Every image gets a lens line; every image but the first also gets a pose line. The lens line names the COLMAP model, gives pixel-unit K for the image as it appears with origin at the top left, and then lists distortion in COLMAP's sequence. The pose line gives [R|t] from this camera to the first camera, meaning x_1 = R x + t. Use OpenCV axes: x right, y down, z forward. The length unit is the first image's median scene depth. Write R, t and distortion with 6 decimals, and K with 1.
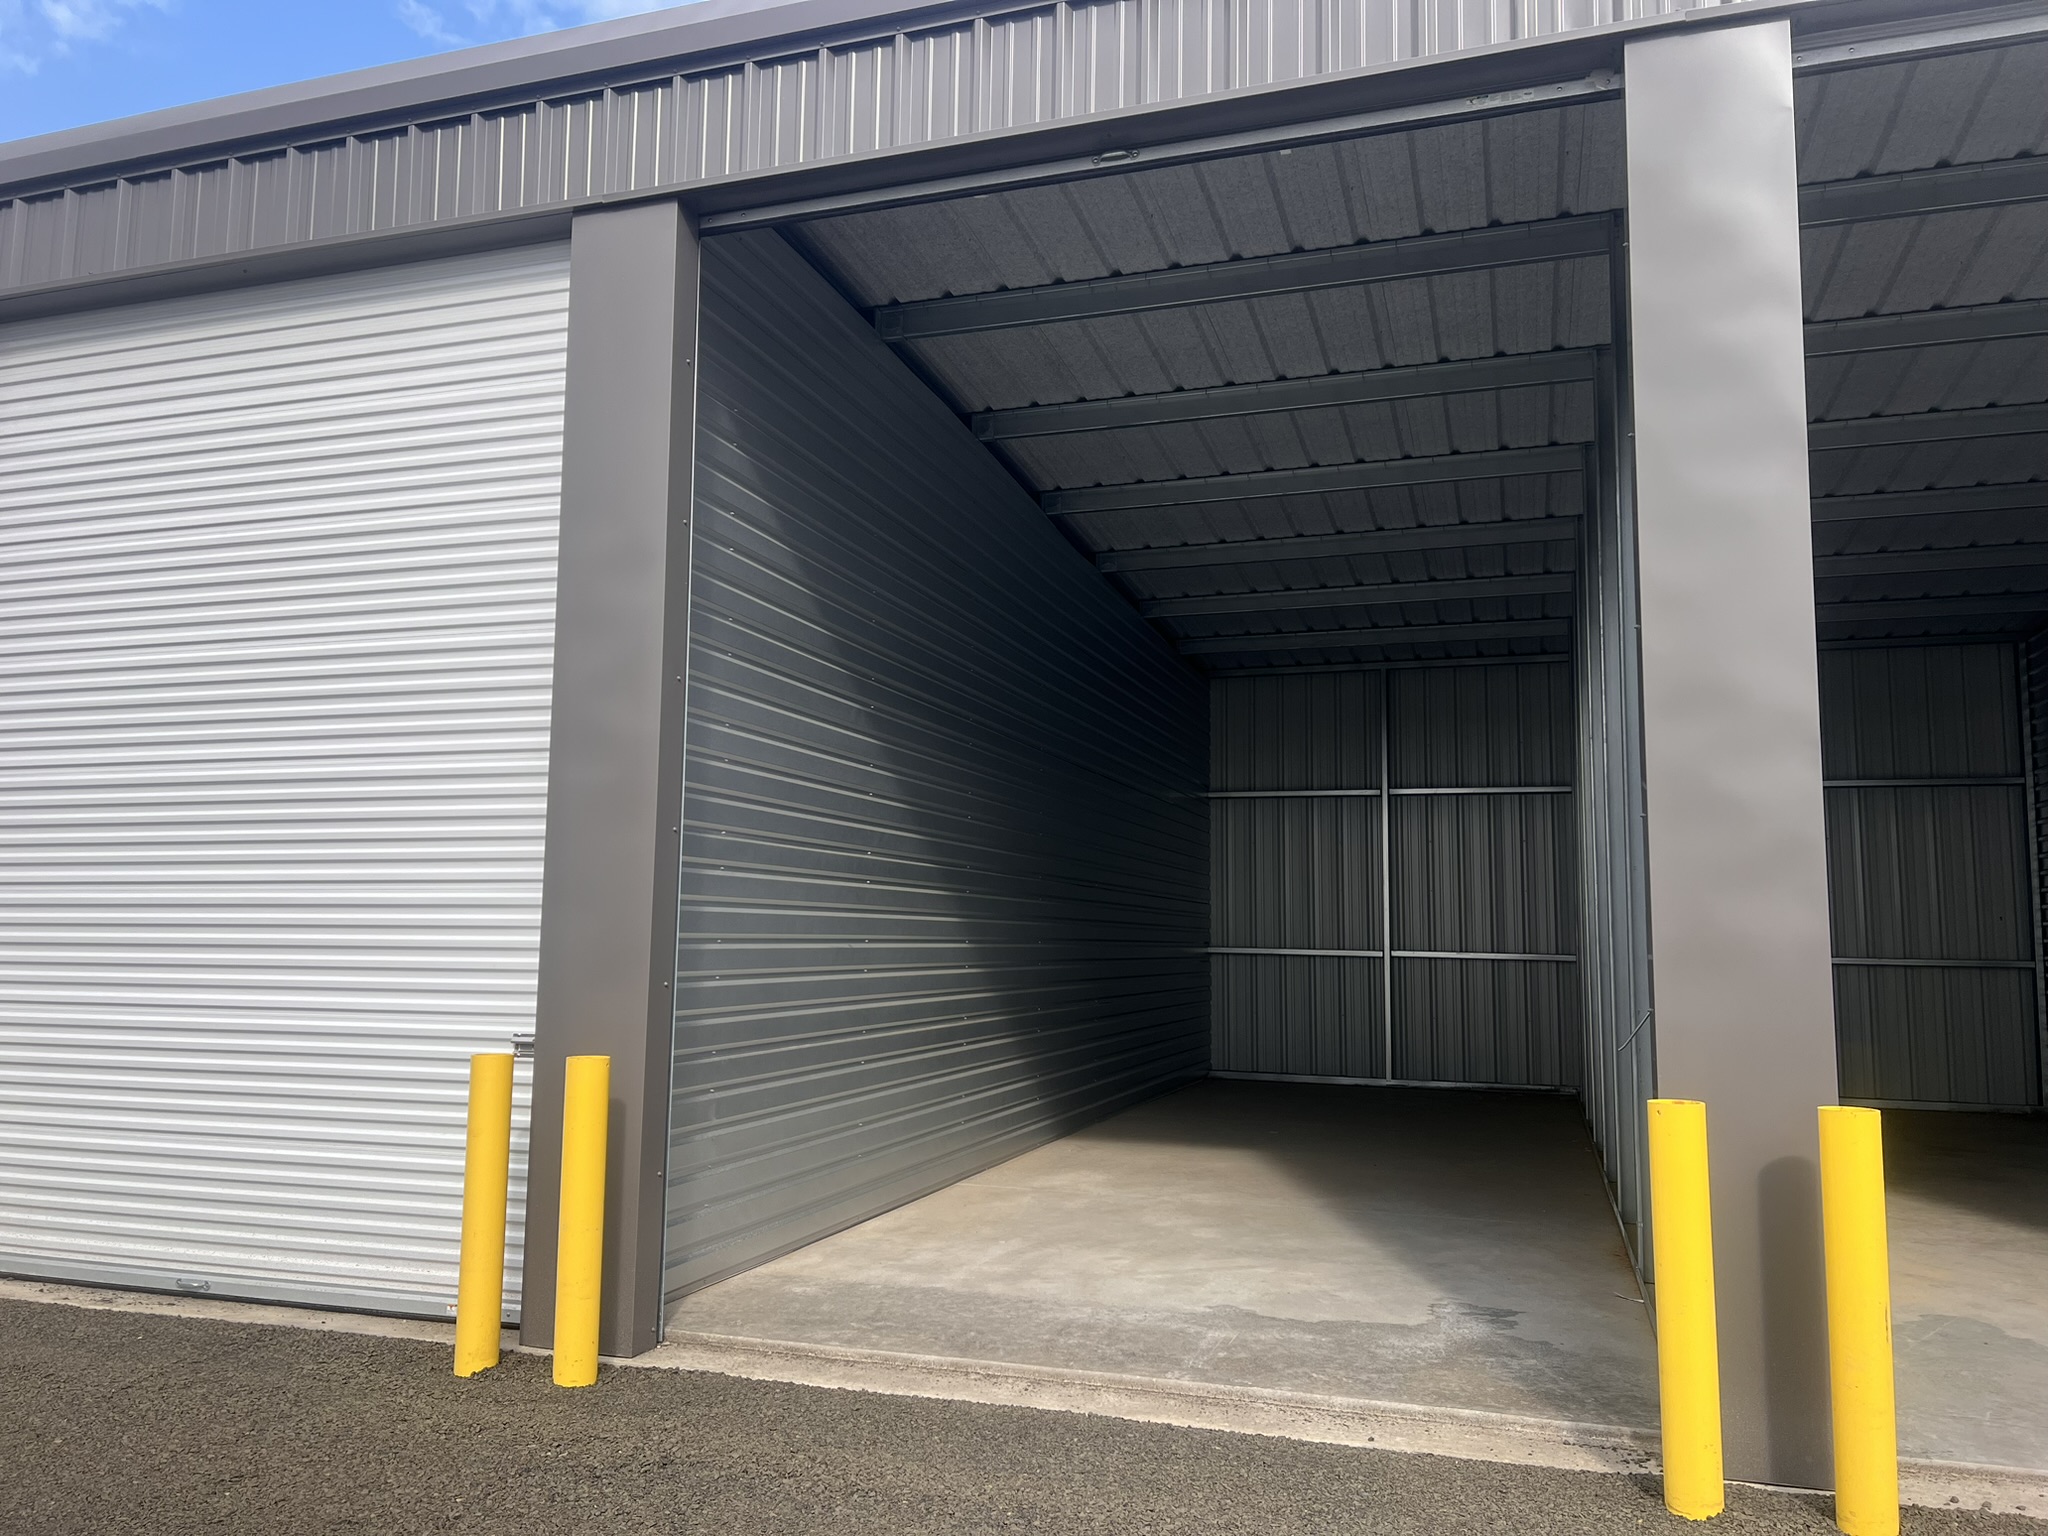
lens RADIAL K [[1505.2, 0, 1020.4], [0, 1505.2, 766.7], [0, 0, 1]] dist [0.037811, -0.062853]
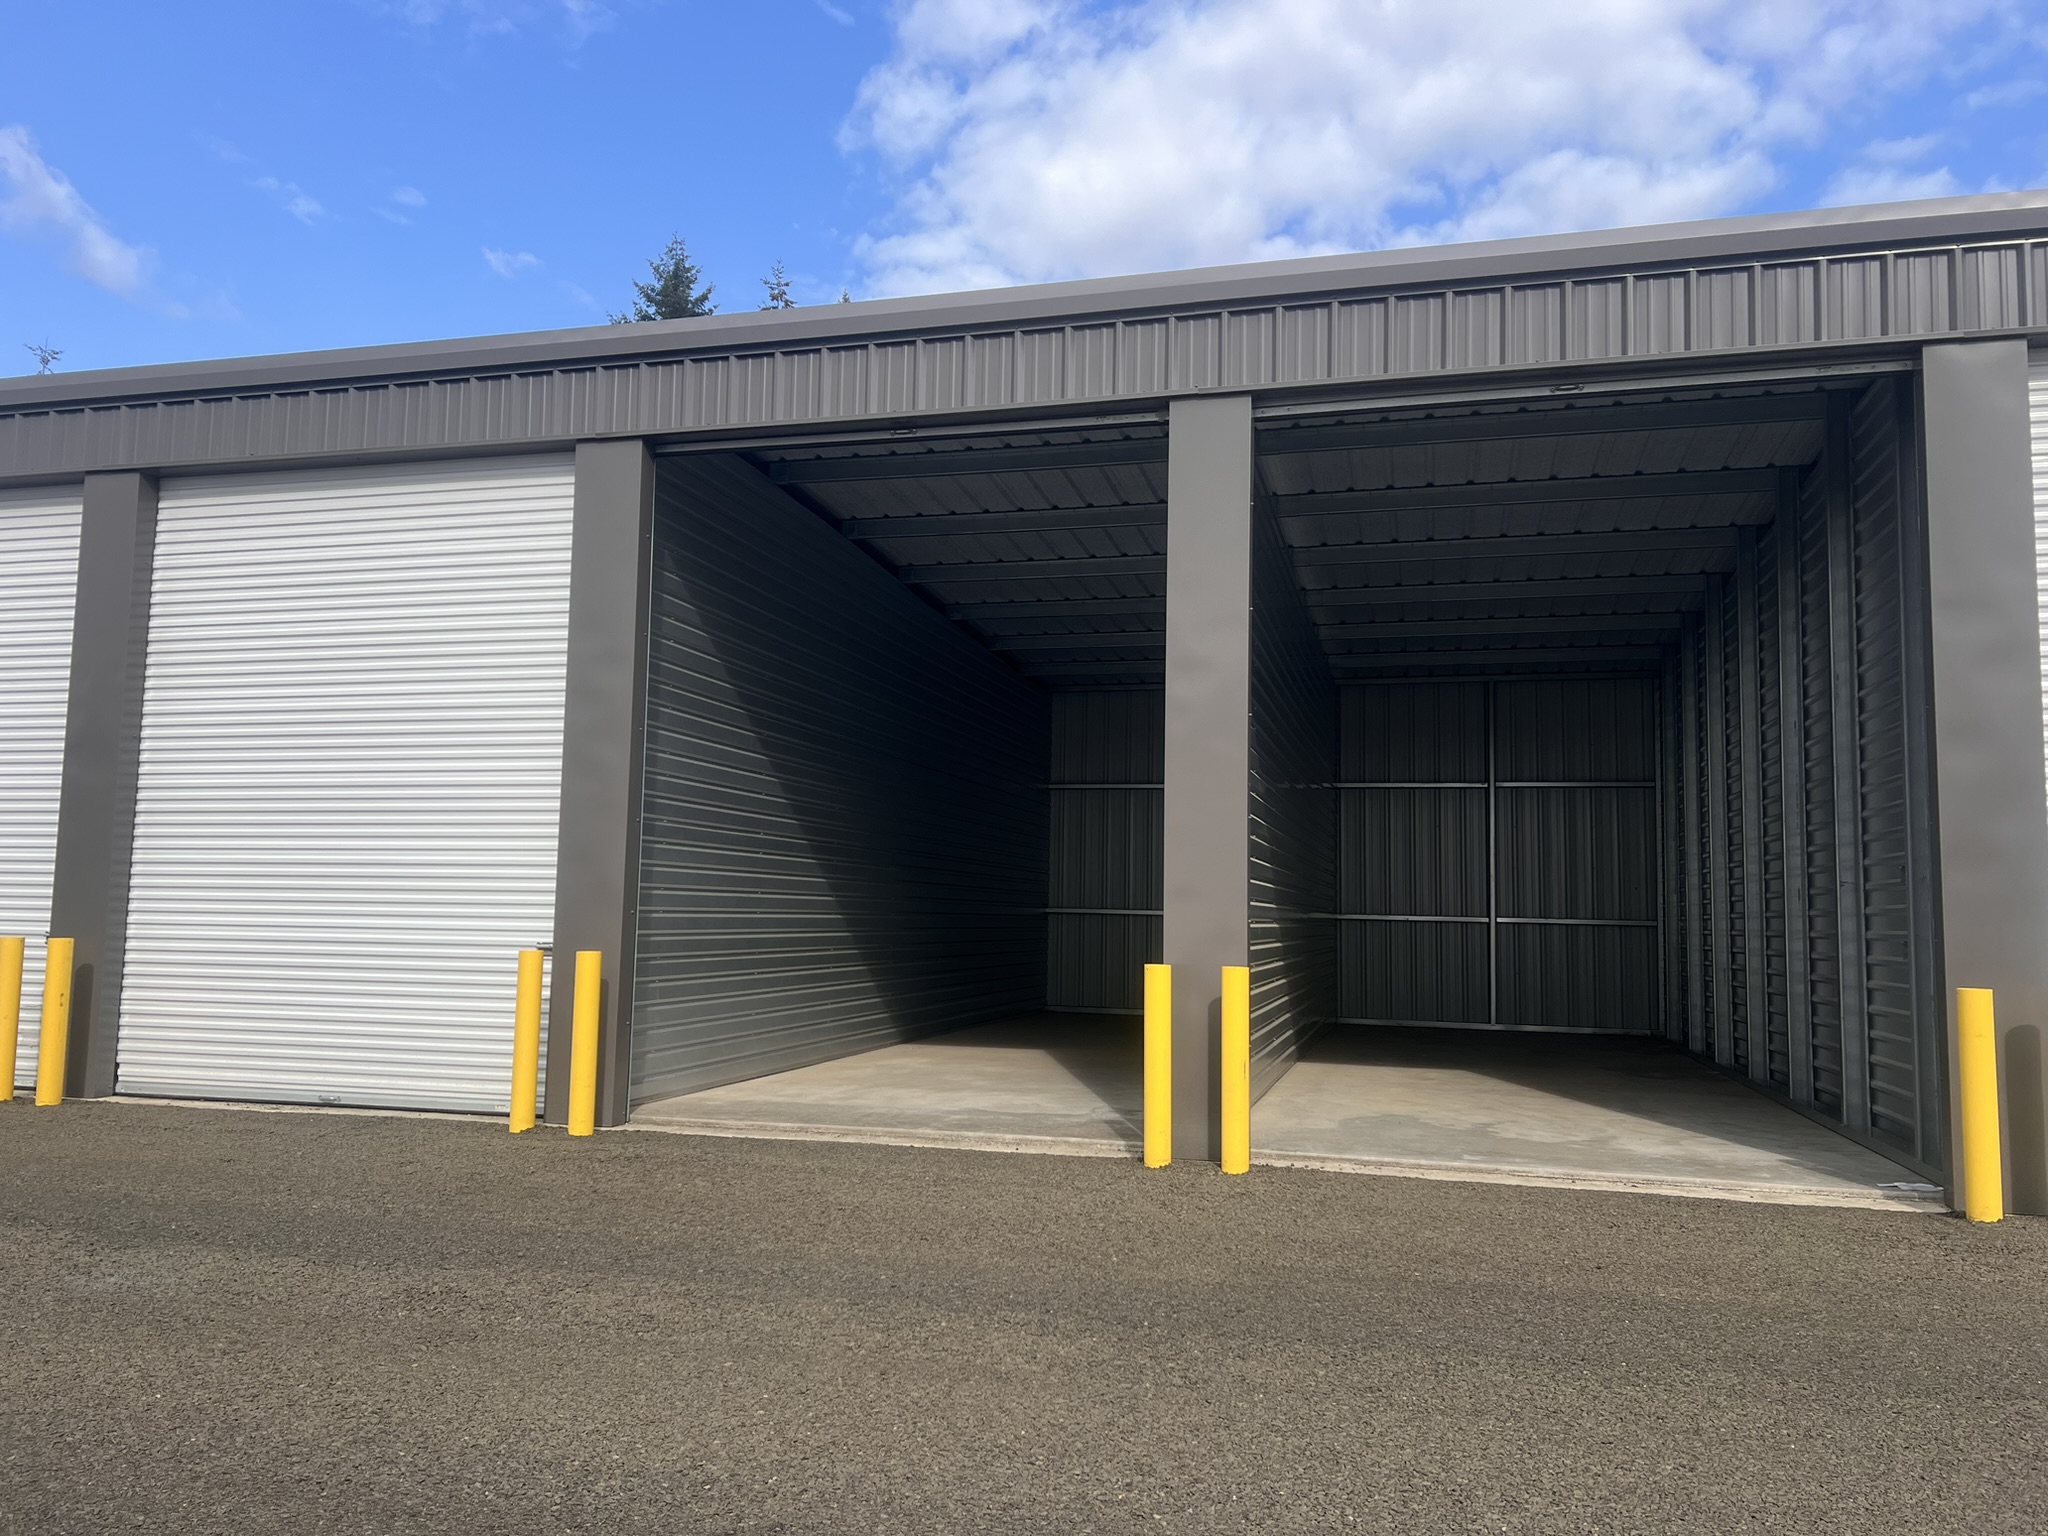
lens RADIAL K [[1505.2, 0, 1033.8], [0, 1505.2, 783.0], [0, 0, 1]] dist [0.037811, -0.062853]
pose [[0.998160, 0.012380, 0.059364, 0.104872], [-0.014053, 0.999513, 0.027852, -0.051181], [-0.058990, -0.028635, 0.997848, -0.670570]]
